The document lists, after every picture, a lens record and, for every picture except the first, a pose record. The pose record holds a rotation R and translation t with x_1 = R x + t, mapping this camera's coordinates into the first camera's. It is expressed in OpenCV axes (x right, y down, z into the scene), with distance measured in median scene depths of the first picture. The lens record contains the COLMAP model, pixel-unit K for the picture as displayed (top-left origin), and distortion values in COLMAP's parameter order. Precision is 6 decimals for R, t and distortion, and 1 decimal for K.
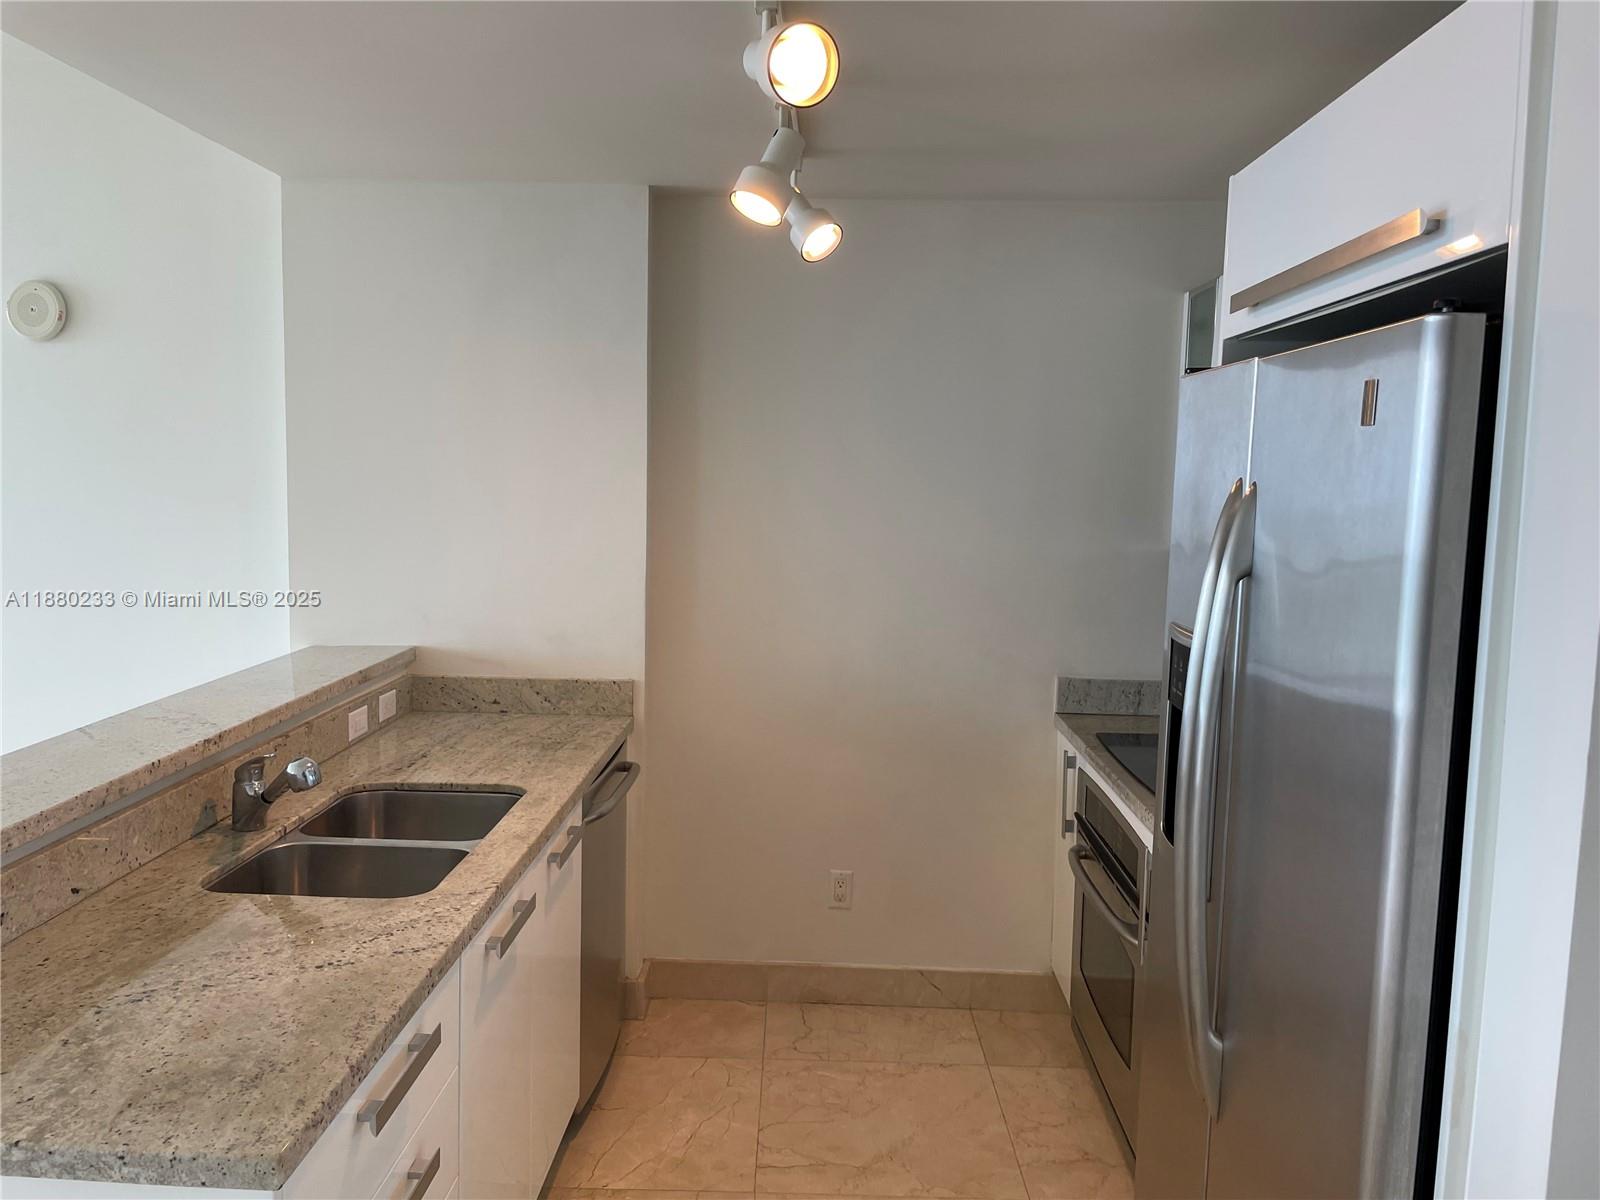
lens RADIAL K [[1207.5, 0, 796.1], [0, 1207.5, 590.8], [0, 0, 1]] dist [0.084575, -0.102467]
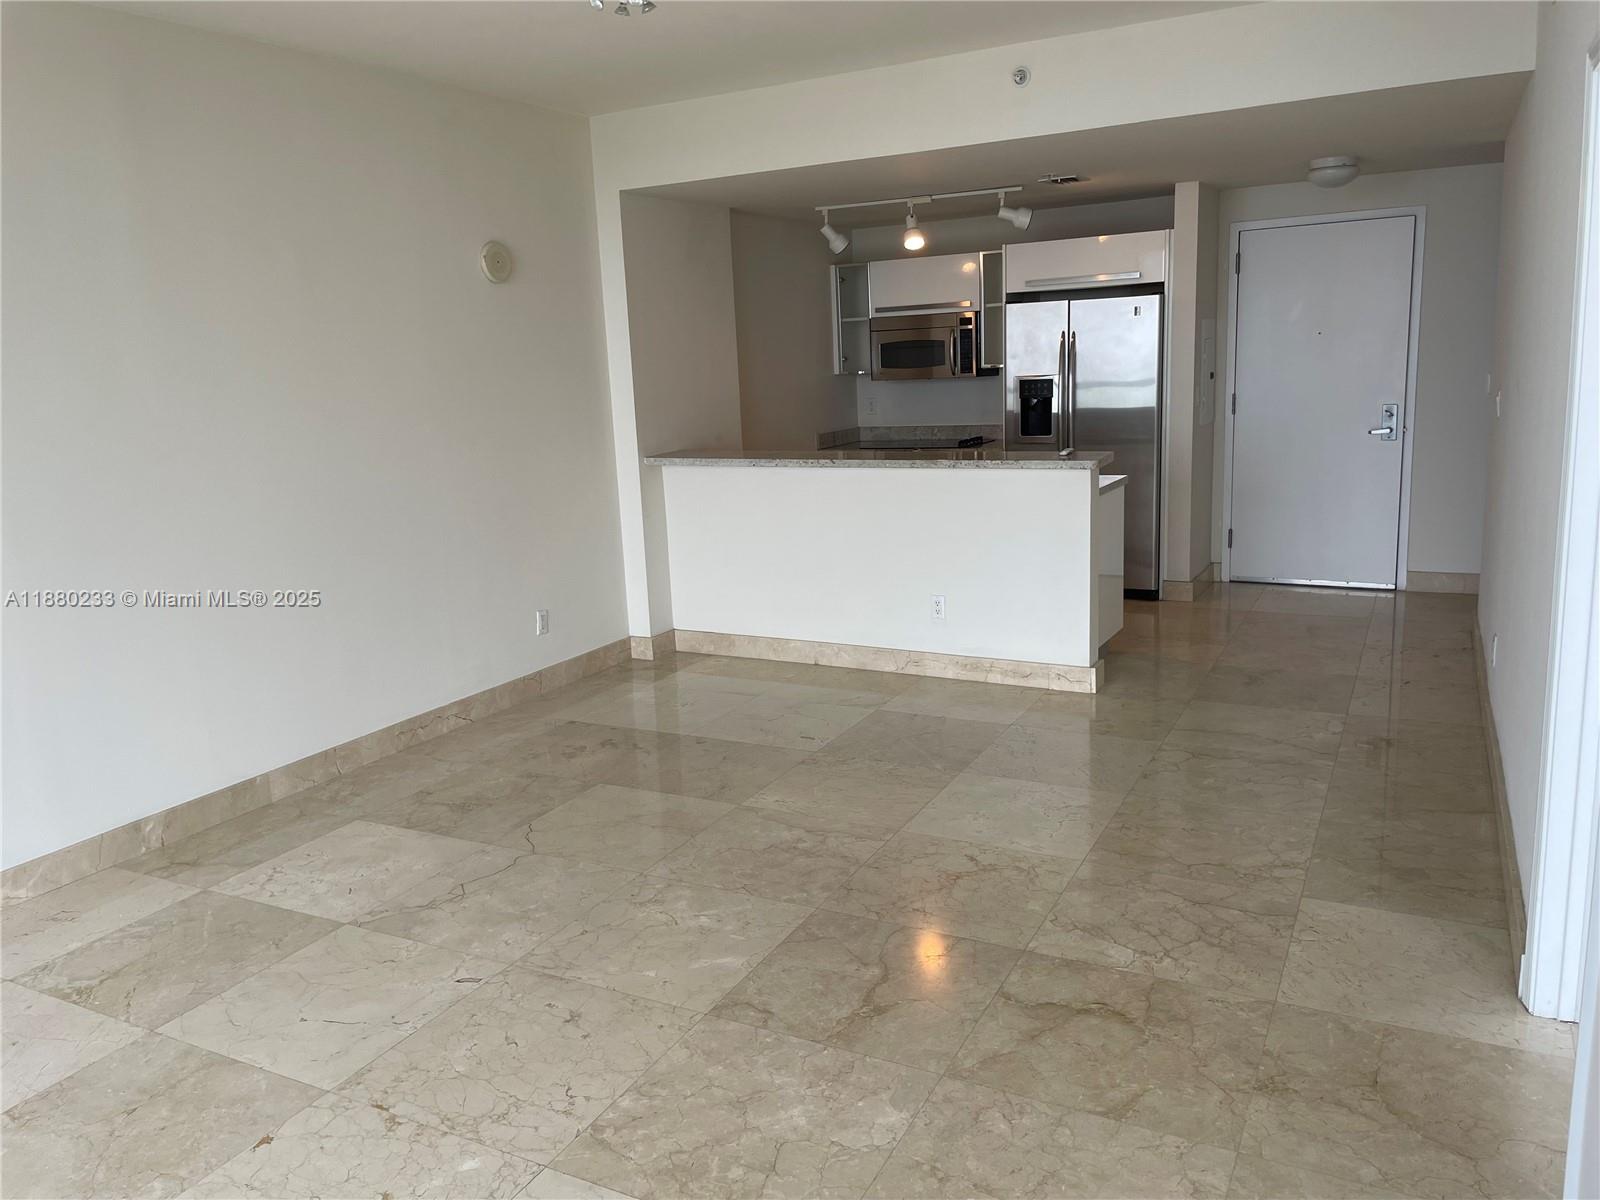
lens RADIAL K [[1207.5, 0, 782.8], [0, 1207.5, 578.3], [0, 0, 1]] dist [0.084575, -0.102467]
pose [[0.454206, -0.208726, 0.866101, -3.281806], [0.145955, 0.976466, 0.158780, -0.060113], [-0.878859, 0.054293, 0.473982, -0.020432]]
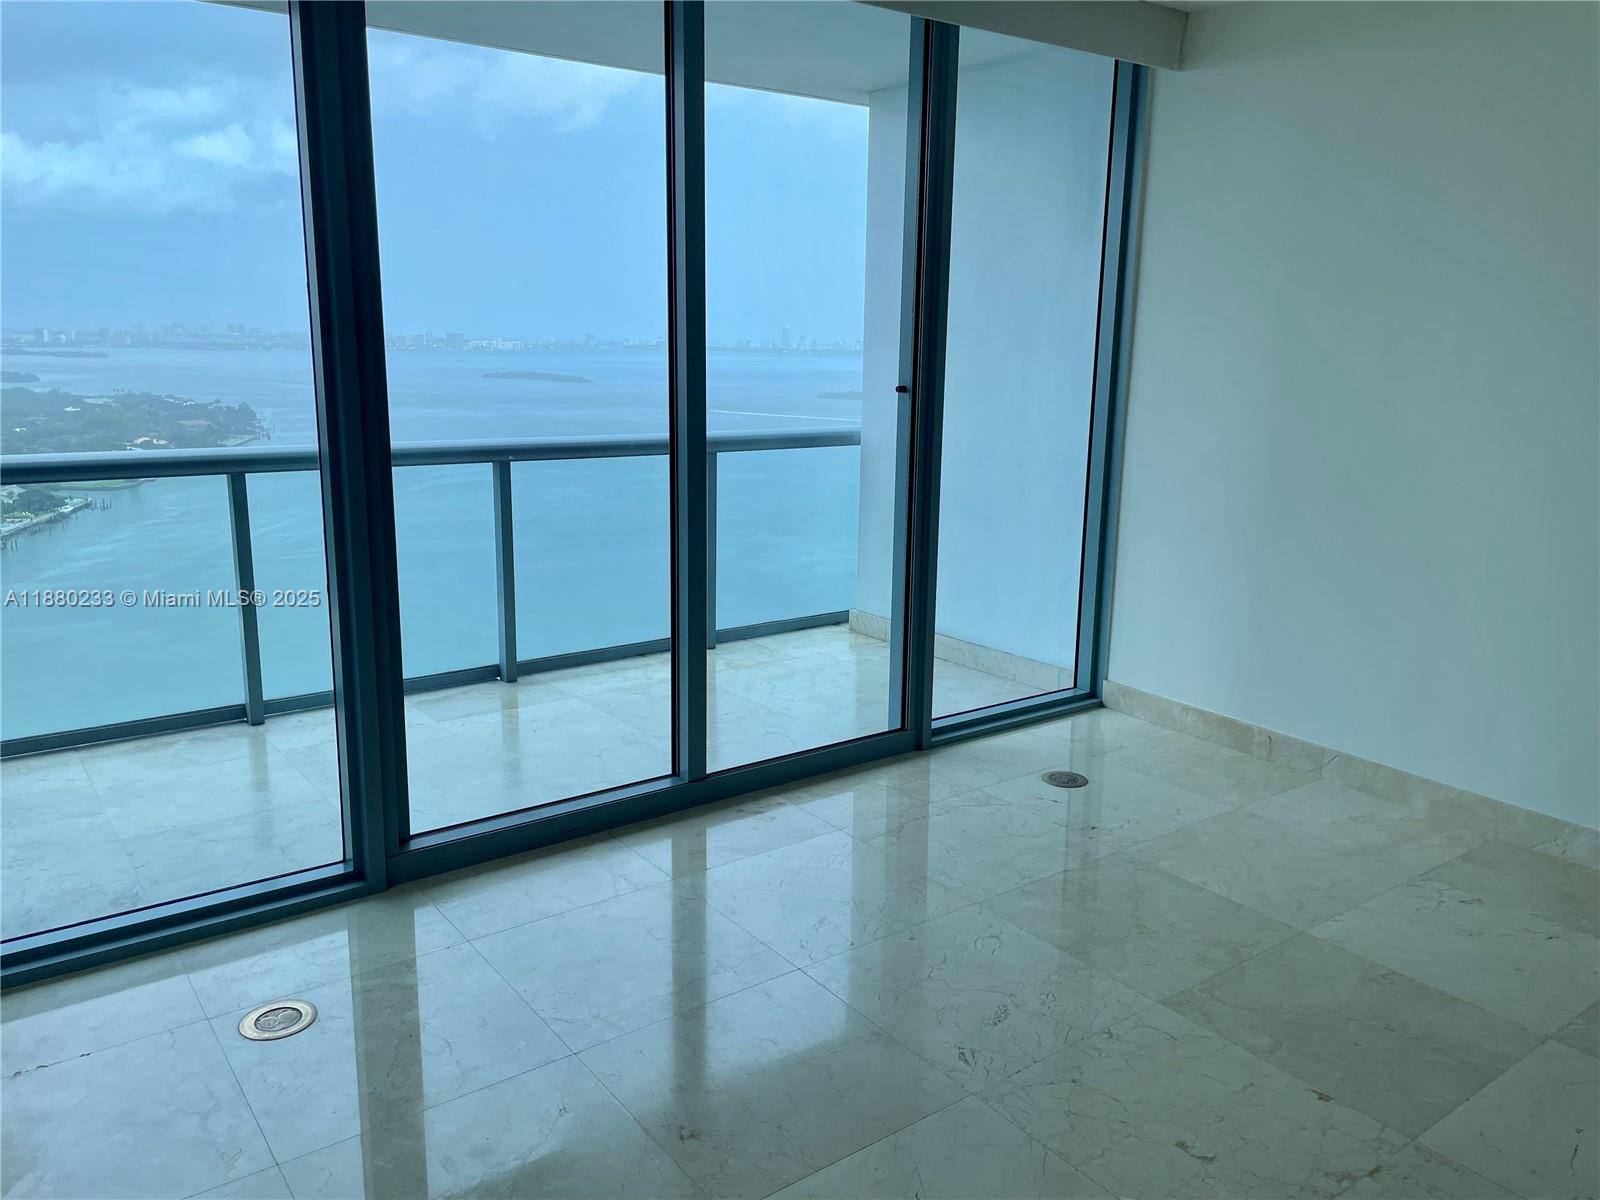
lens RADIAL K [[1207.5, 0, 802.9], [0, 1207.5, 583.1], [0, 0, 1]] dist [0.084575, -0.102467]
pose [[0.607141, 0.144935, -0.781264, -1.963707], [-0.079070, 0.989364, 0.122094, -0.005421], [0.790650, -0.012354, 0.612143, -0.110277]]
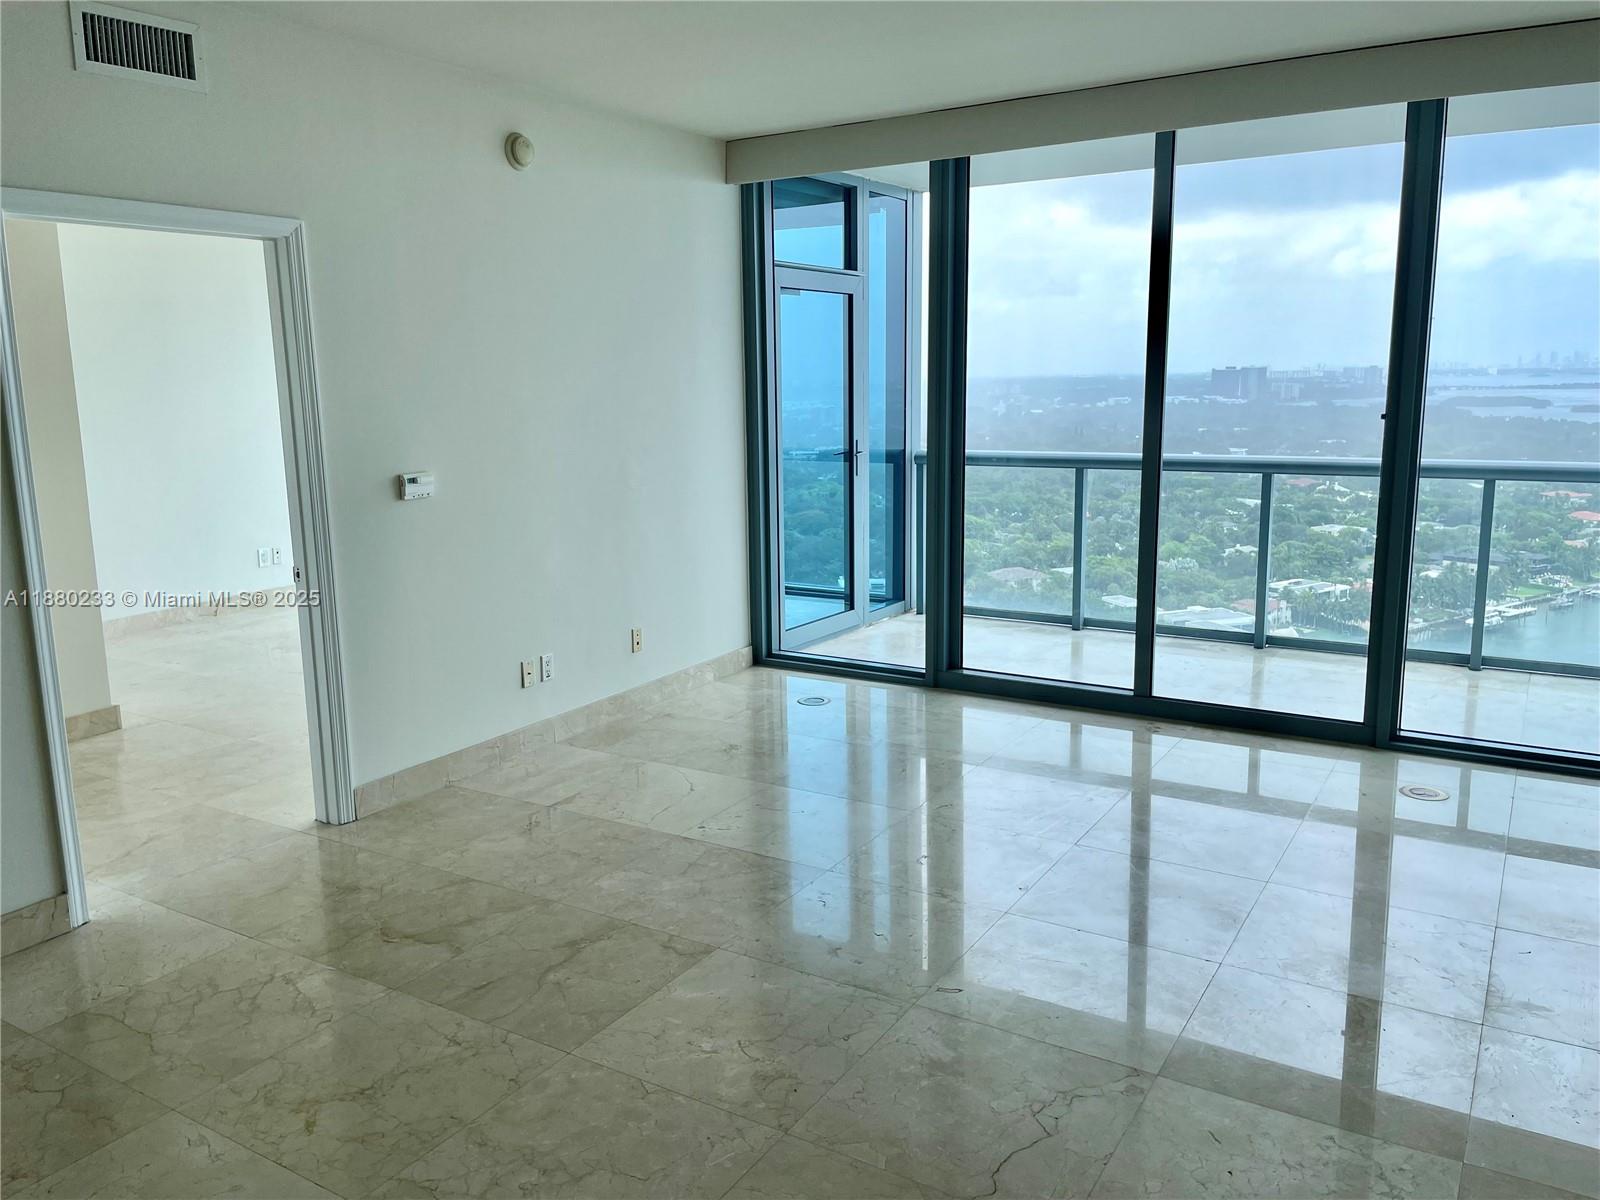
lens RADIAL K [[1207.5, 0, 798.9], [0, 1207.5, 578.8], [0, 0, 1]] dist [0.084575, -0.102467]
pose [[-0.512742, 0.127055, -0.849089, -0.849738], [-0.082633, 0.977094, 0.196109, -0.169398], [0.854557, 0.170716, -0.490499, 1.622068]]
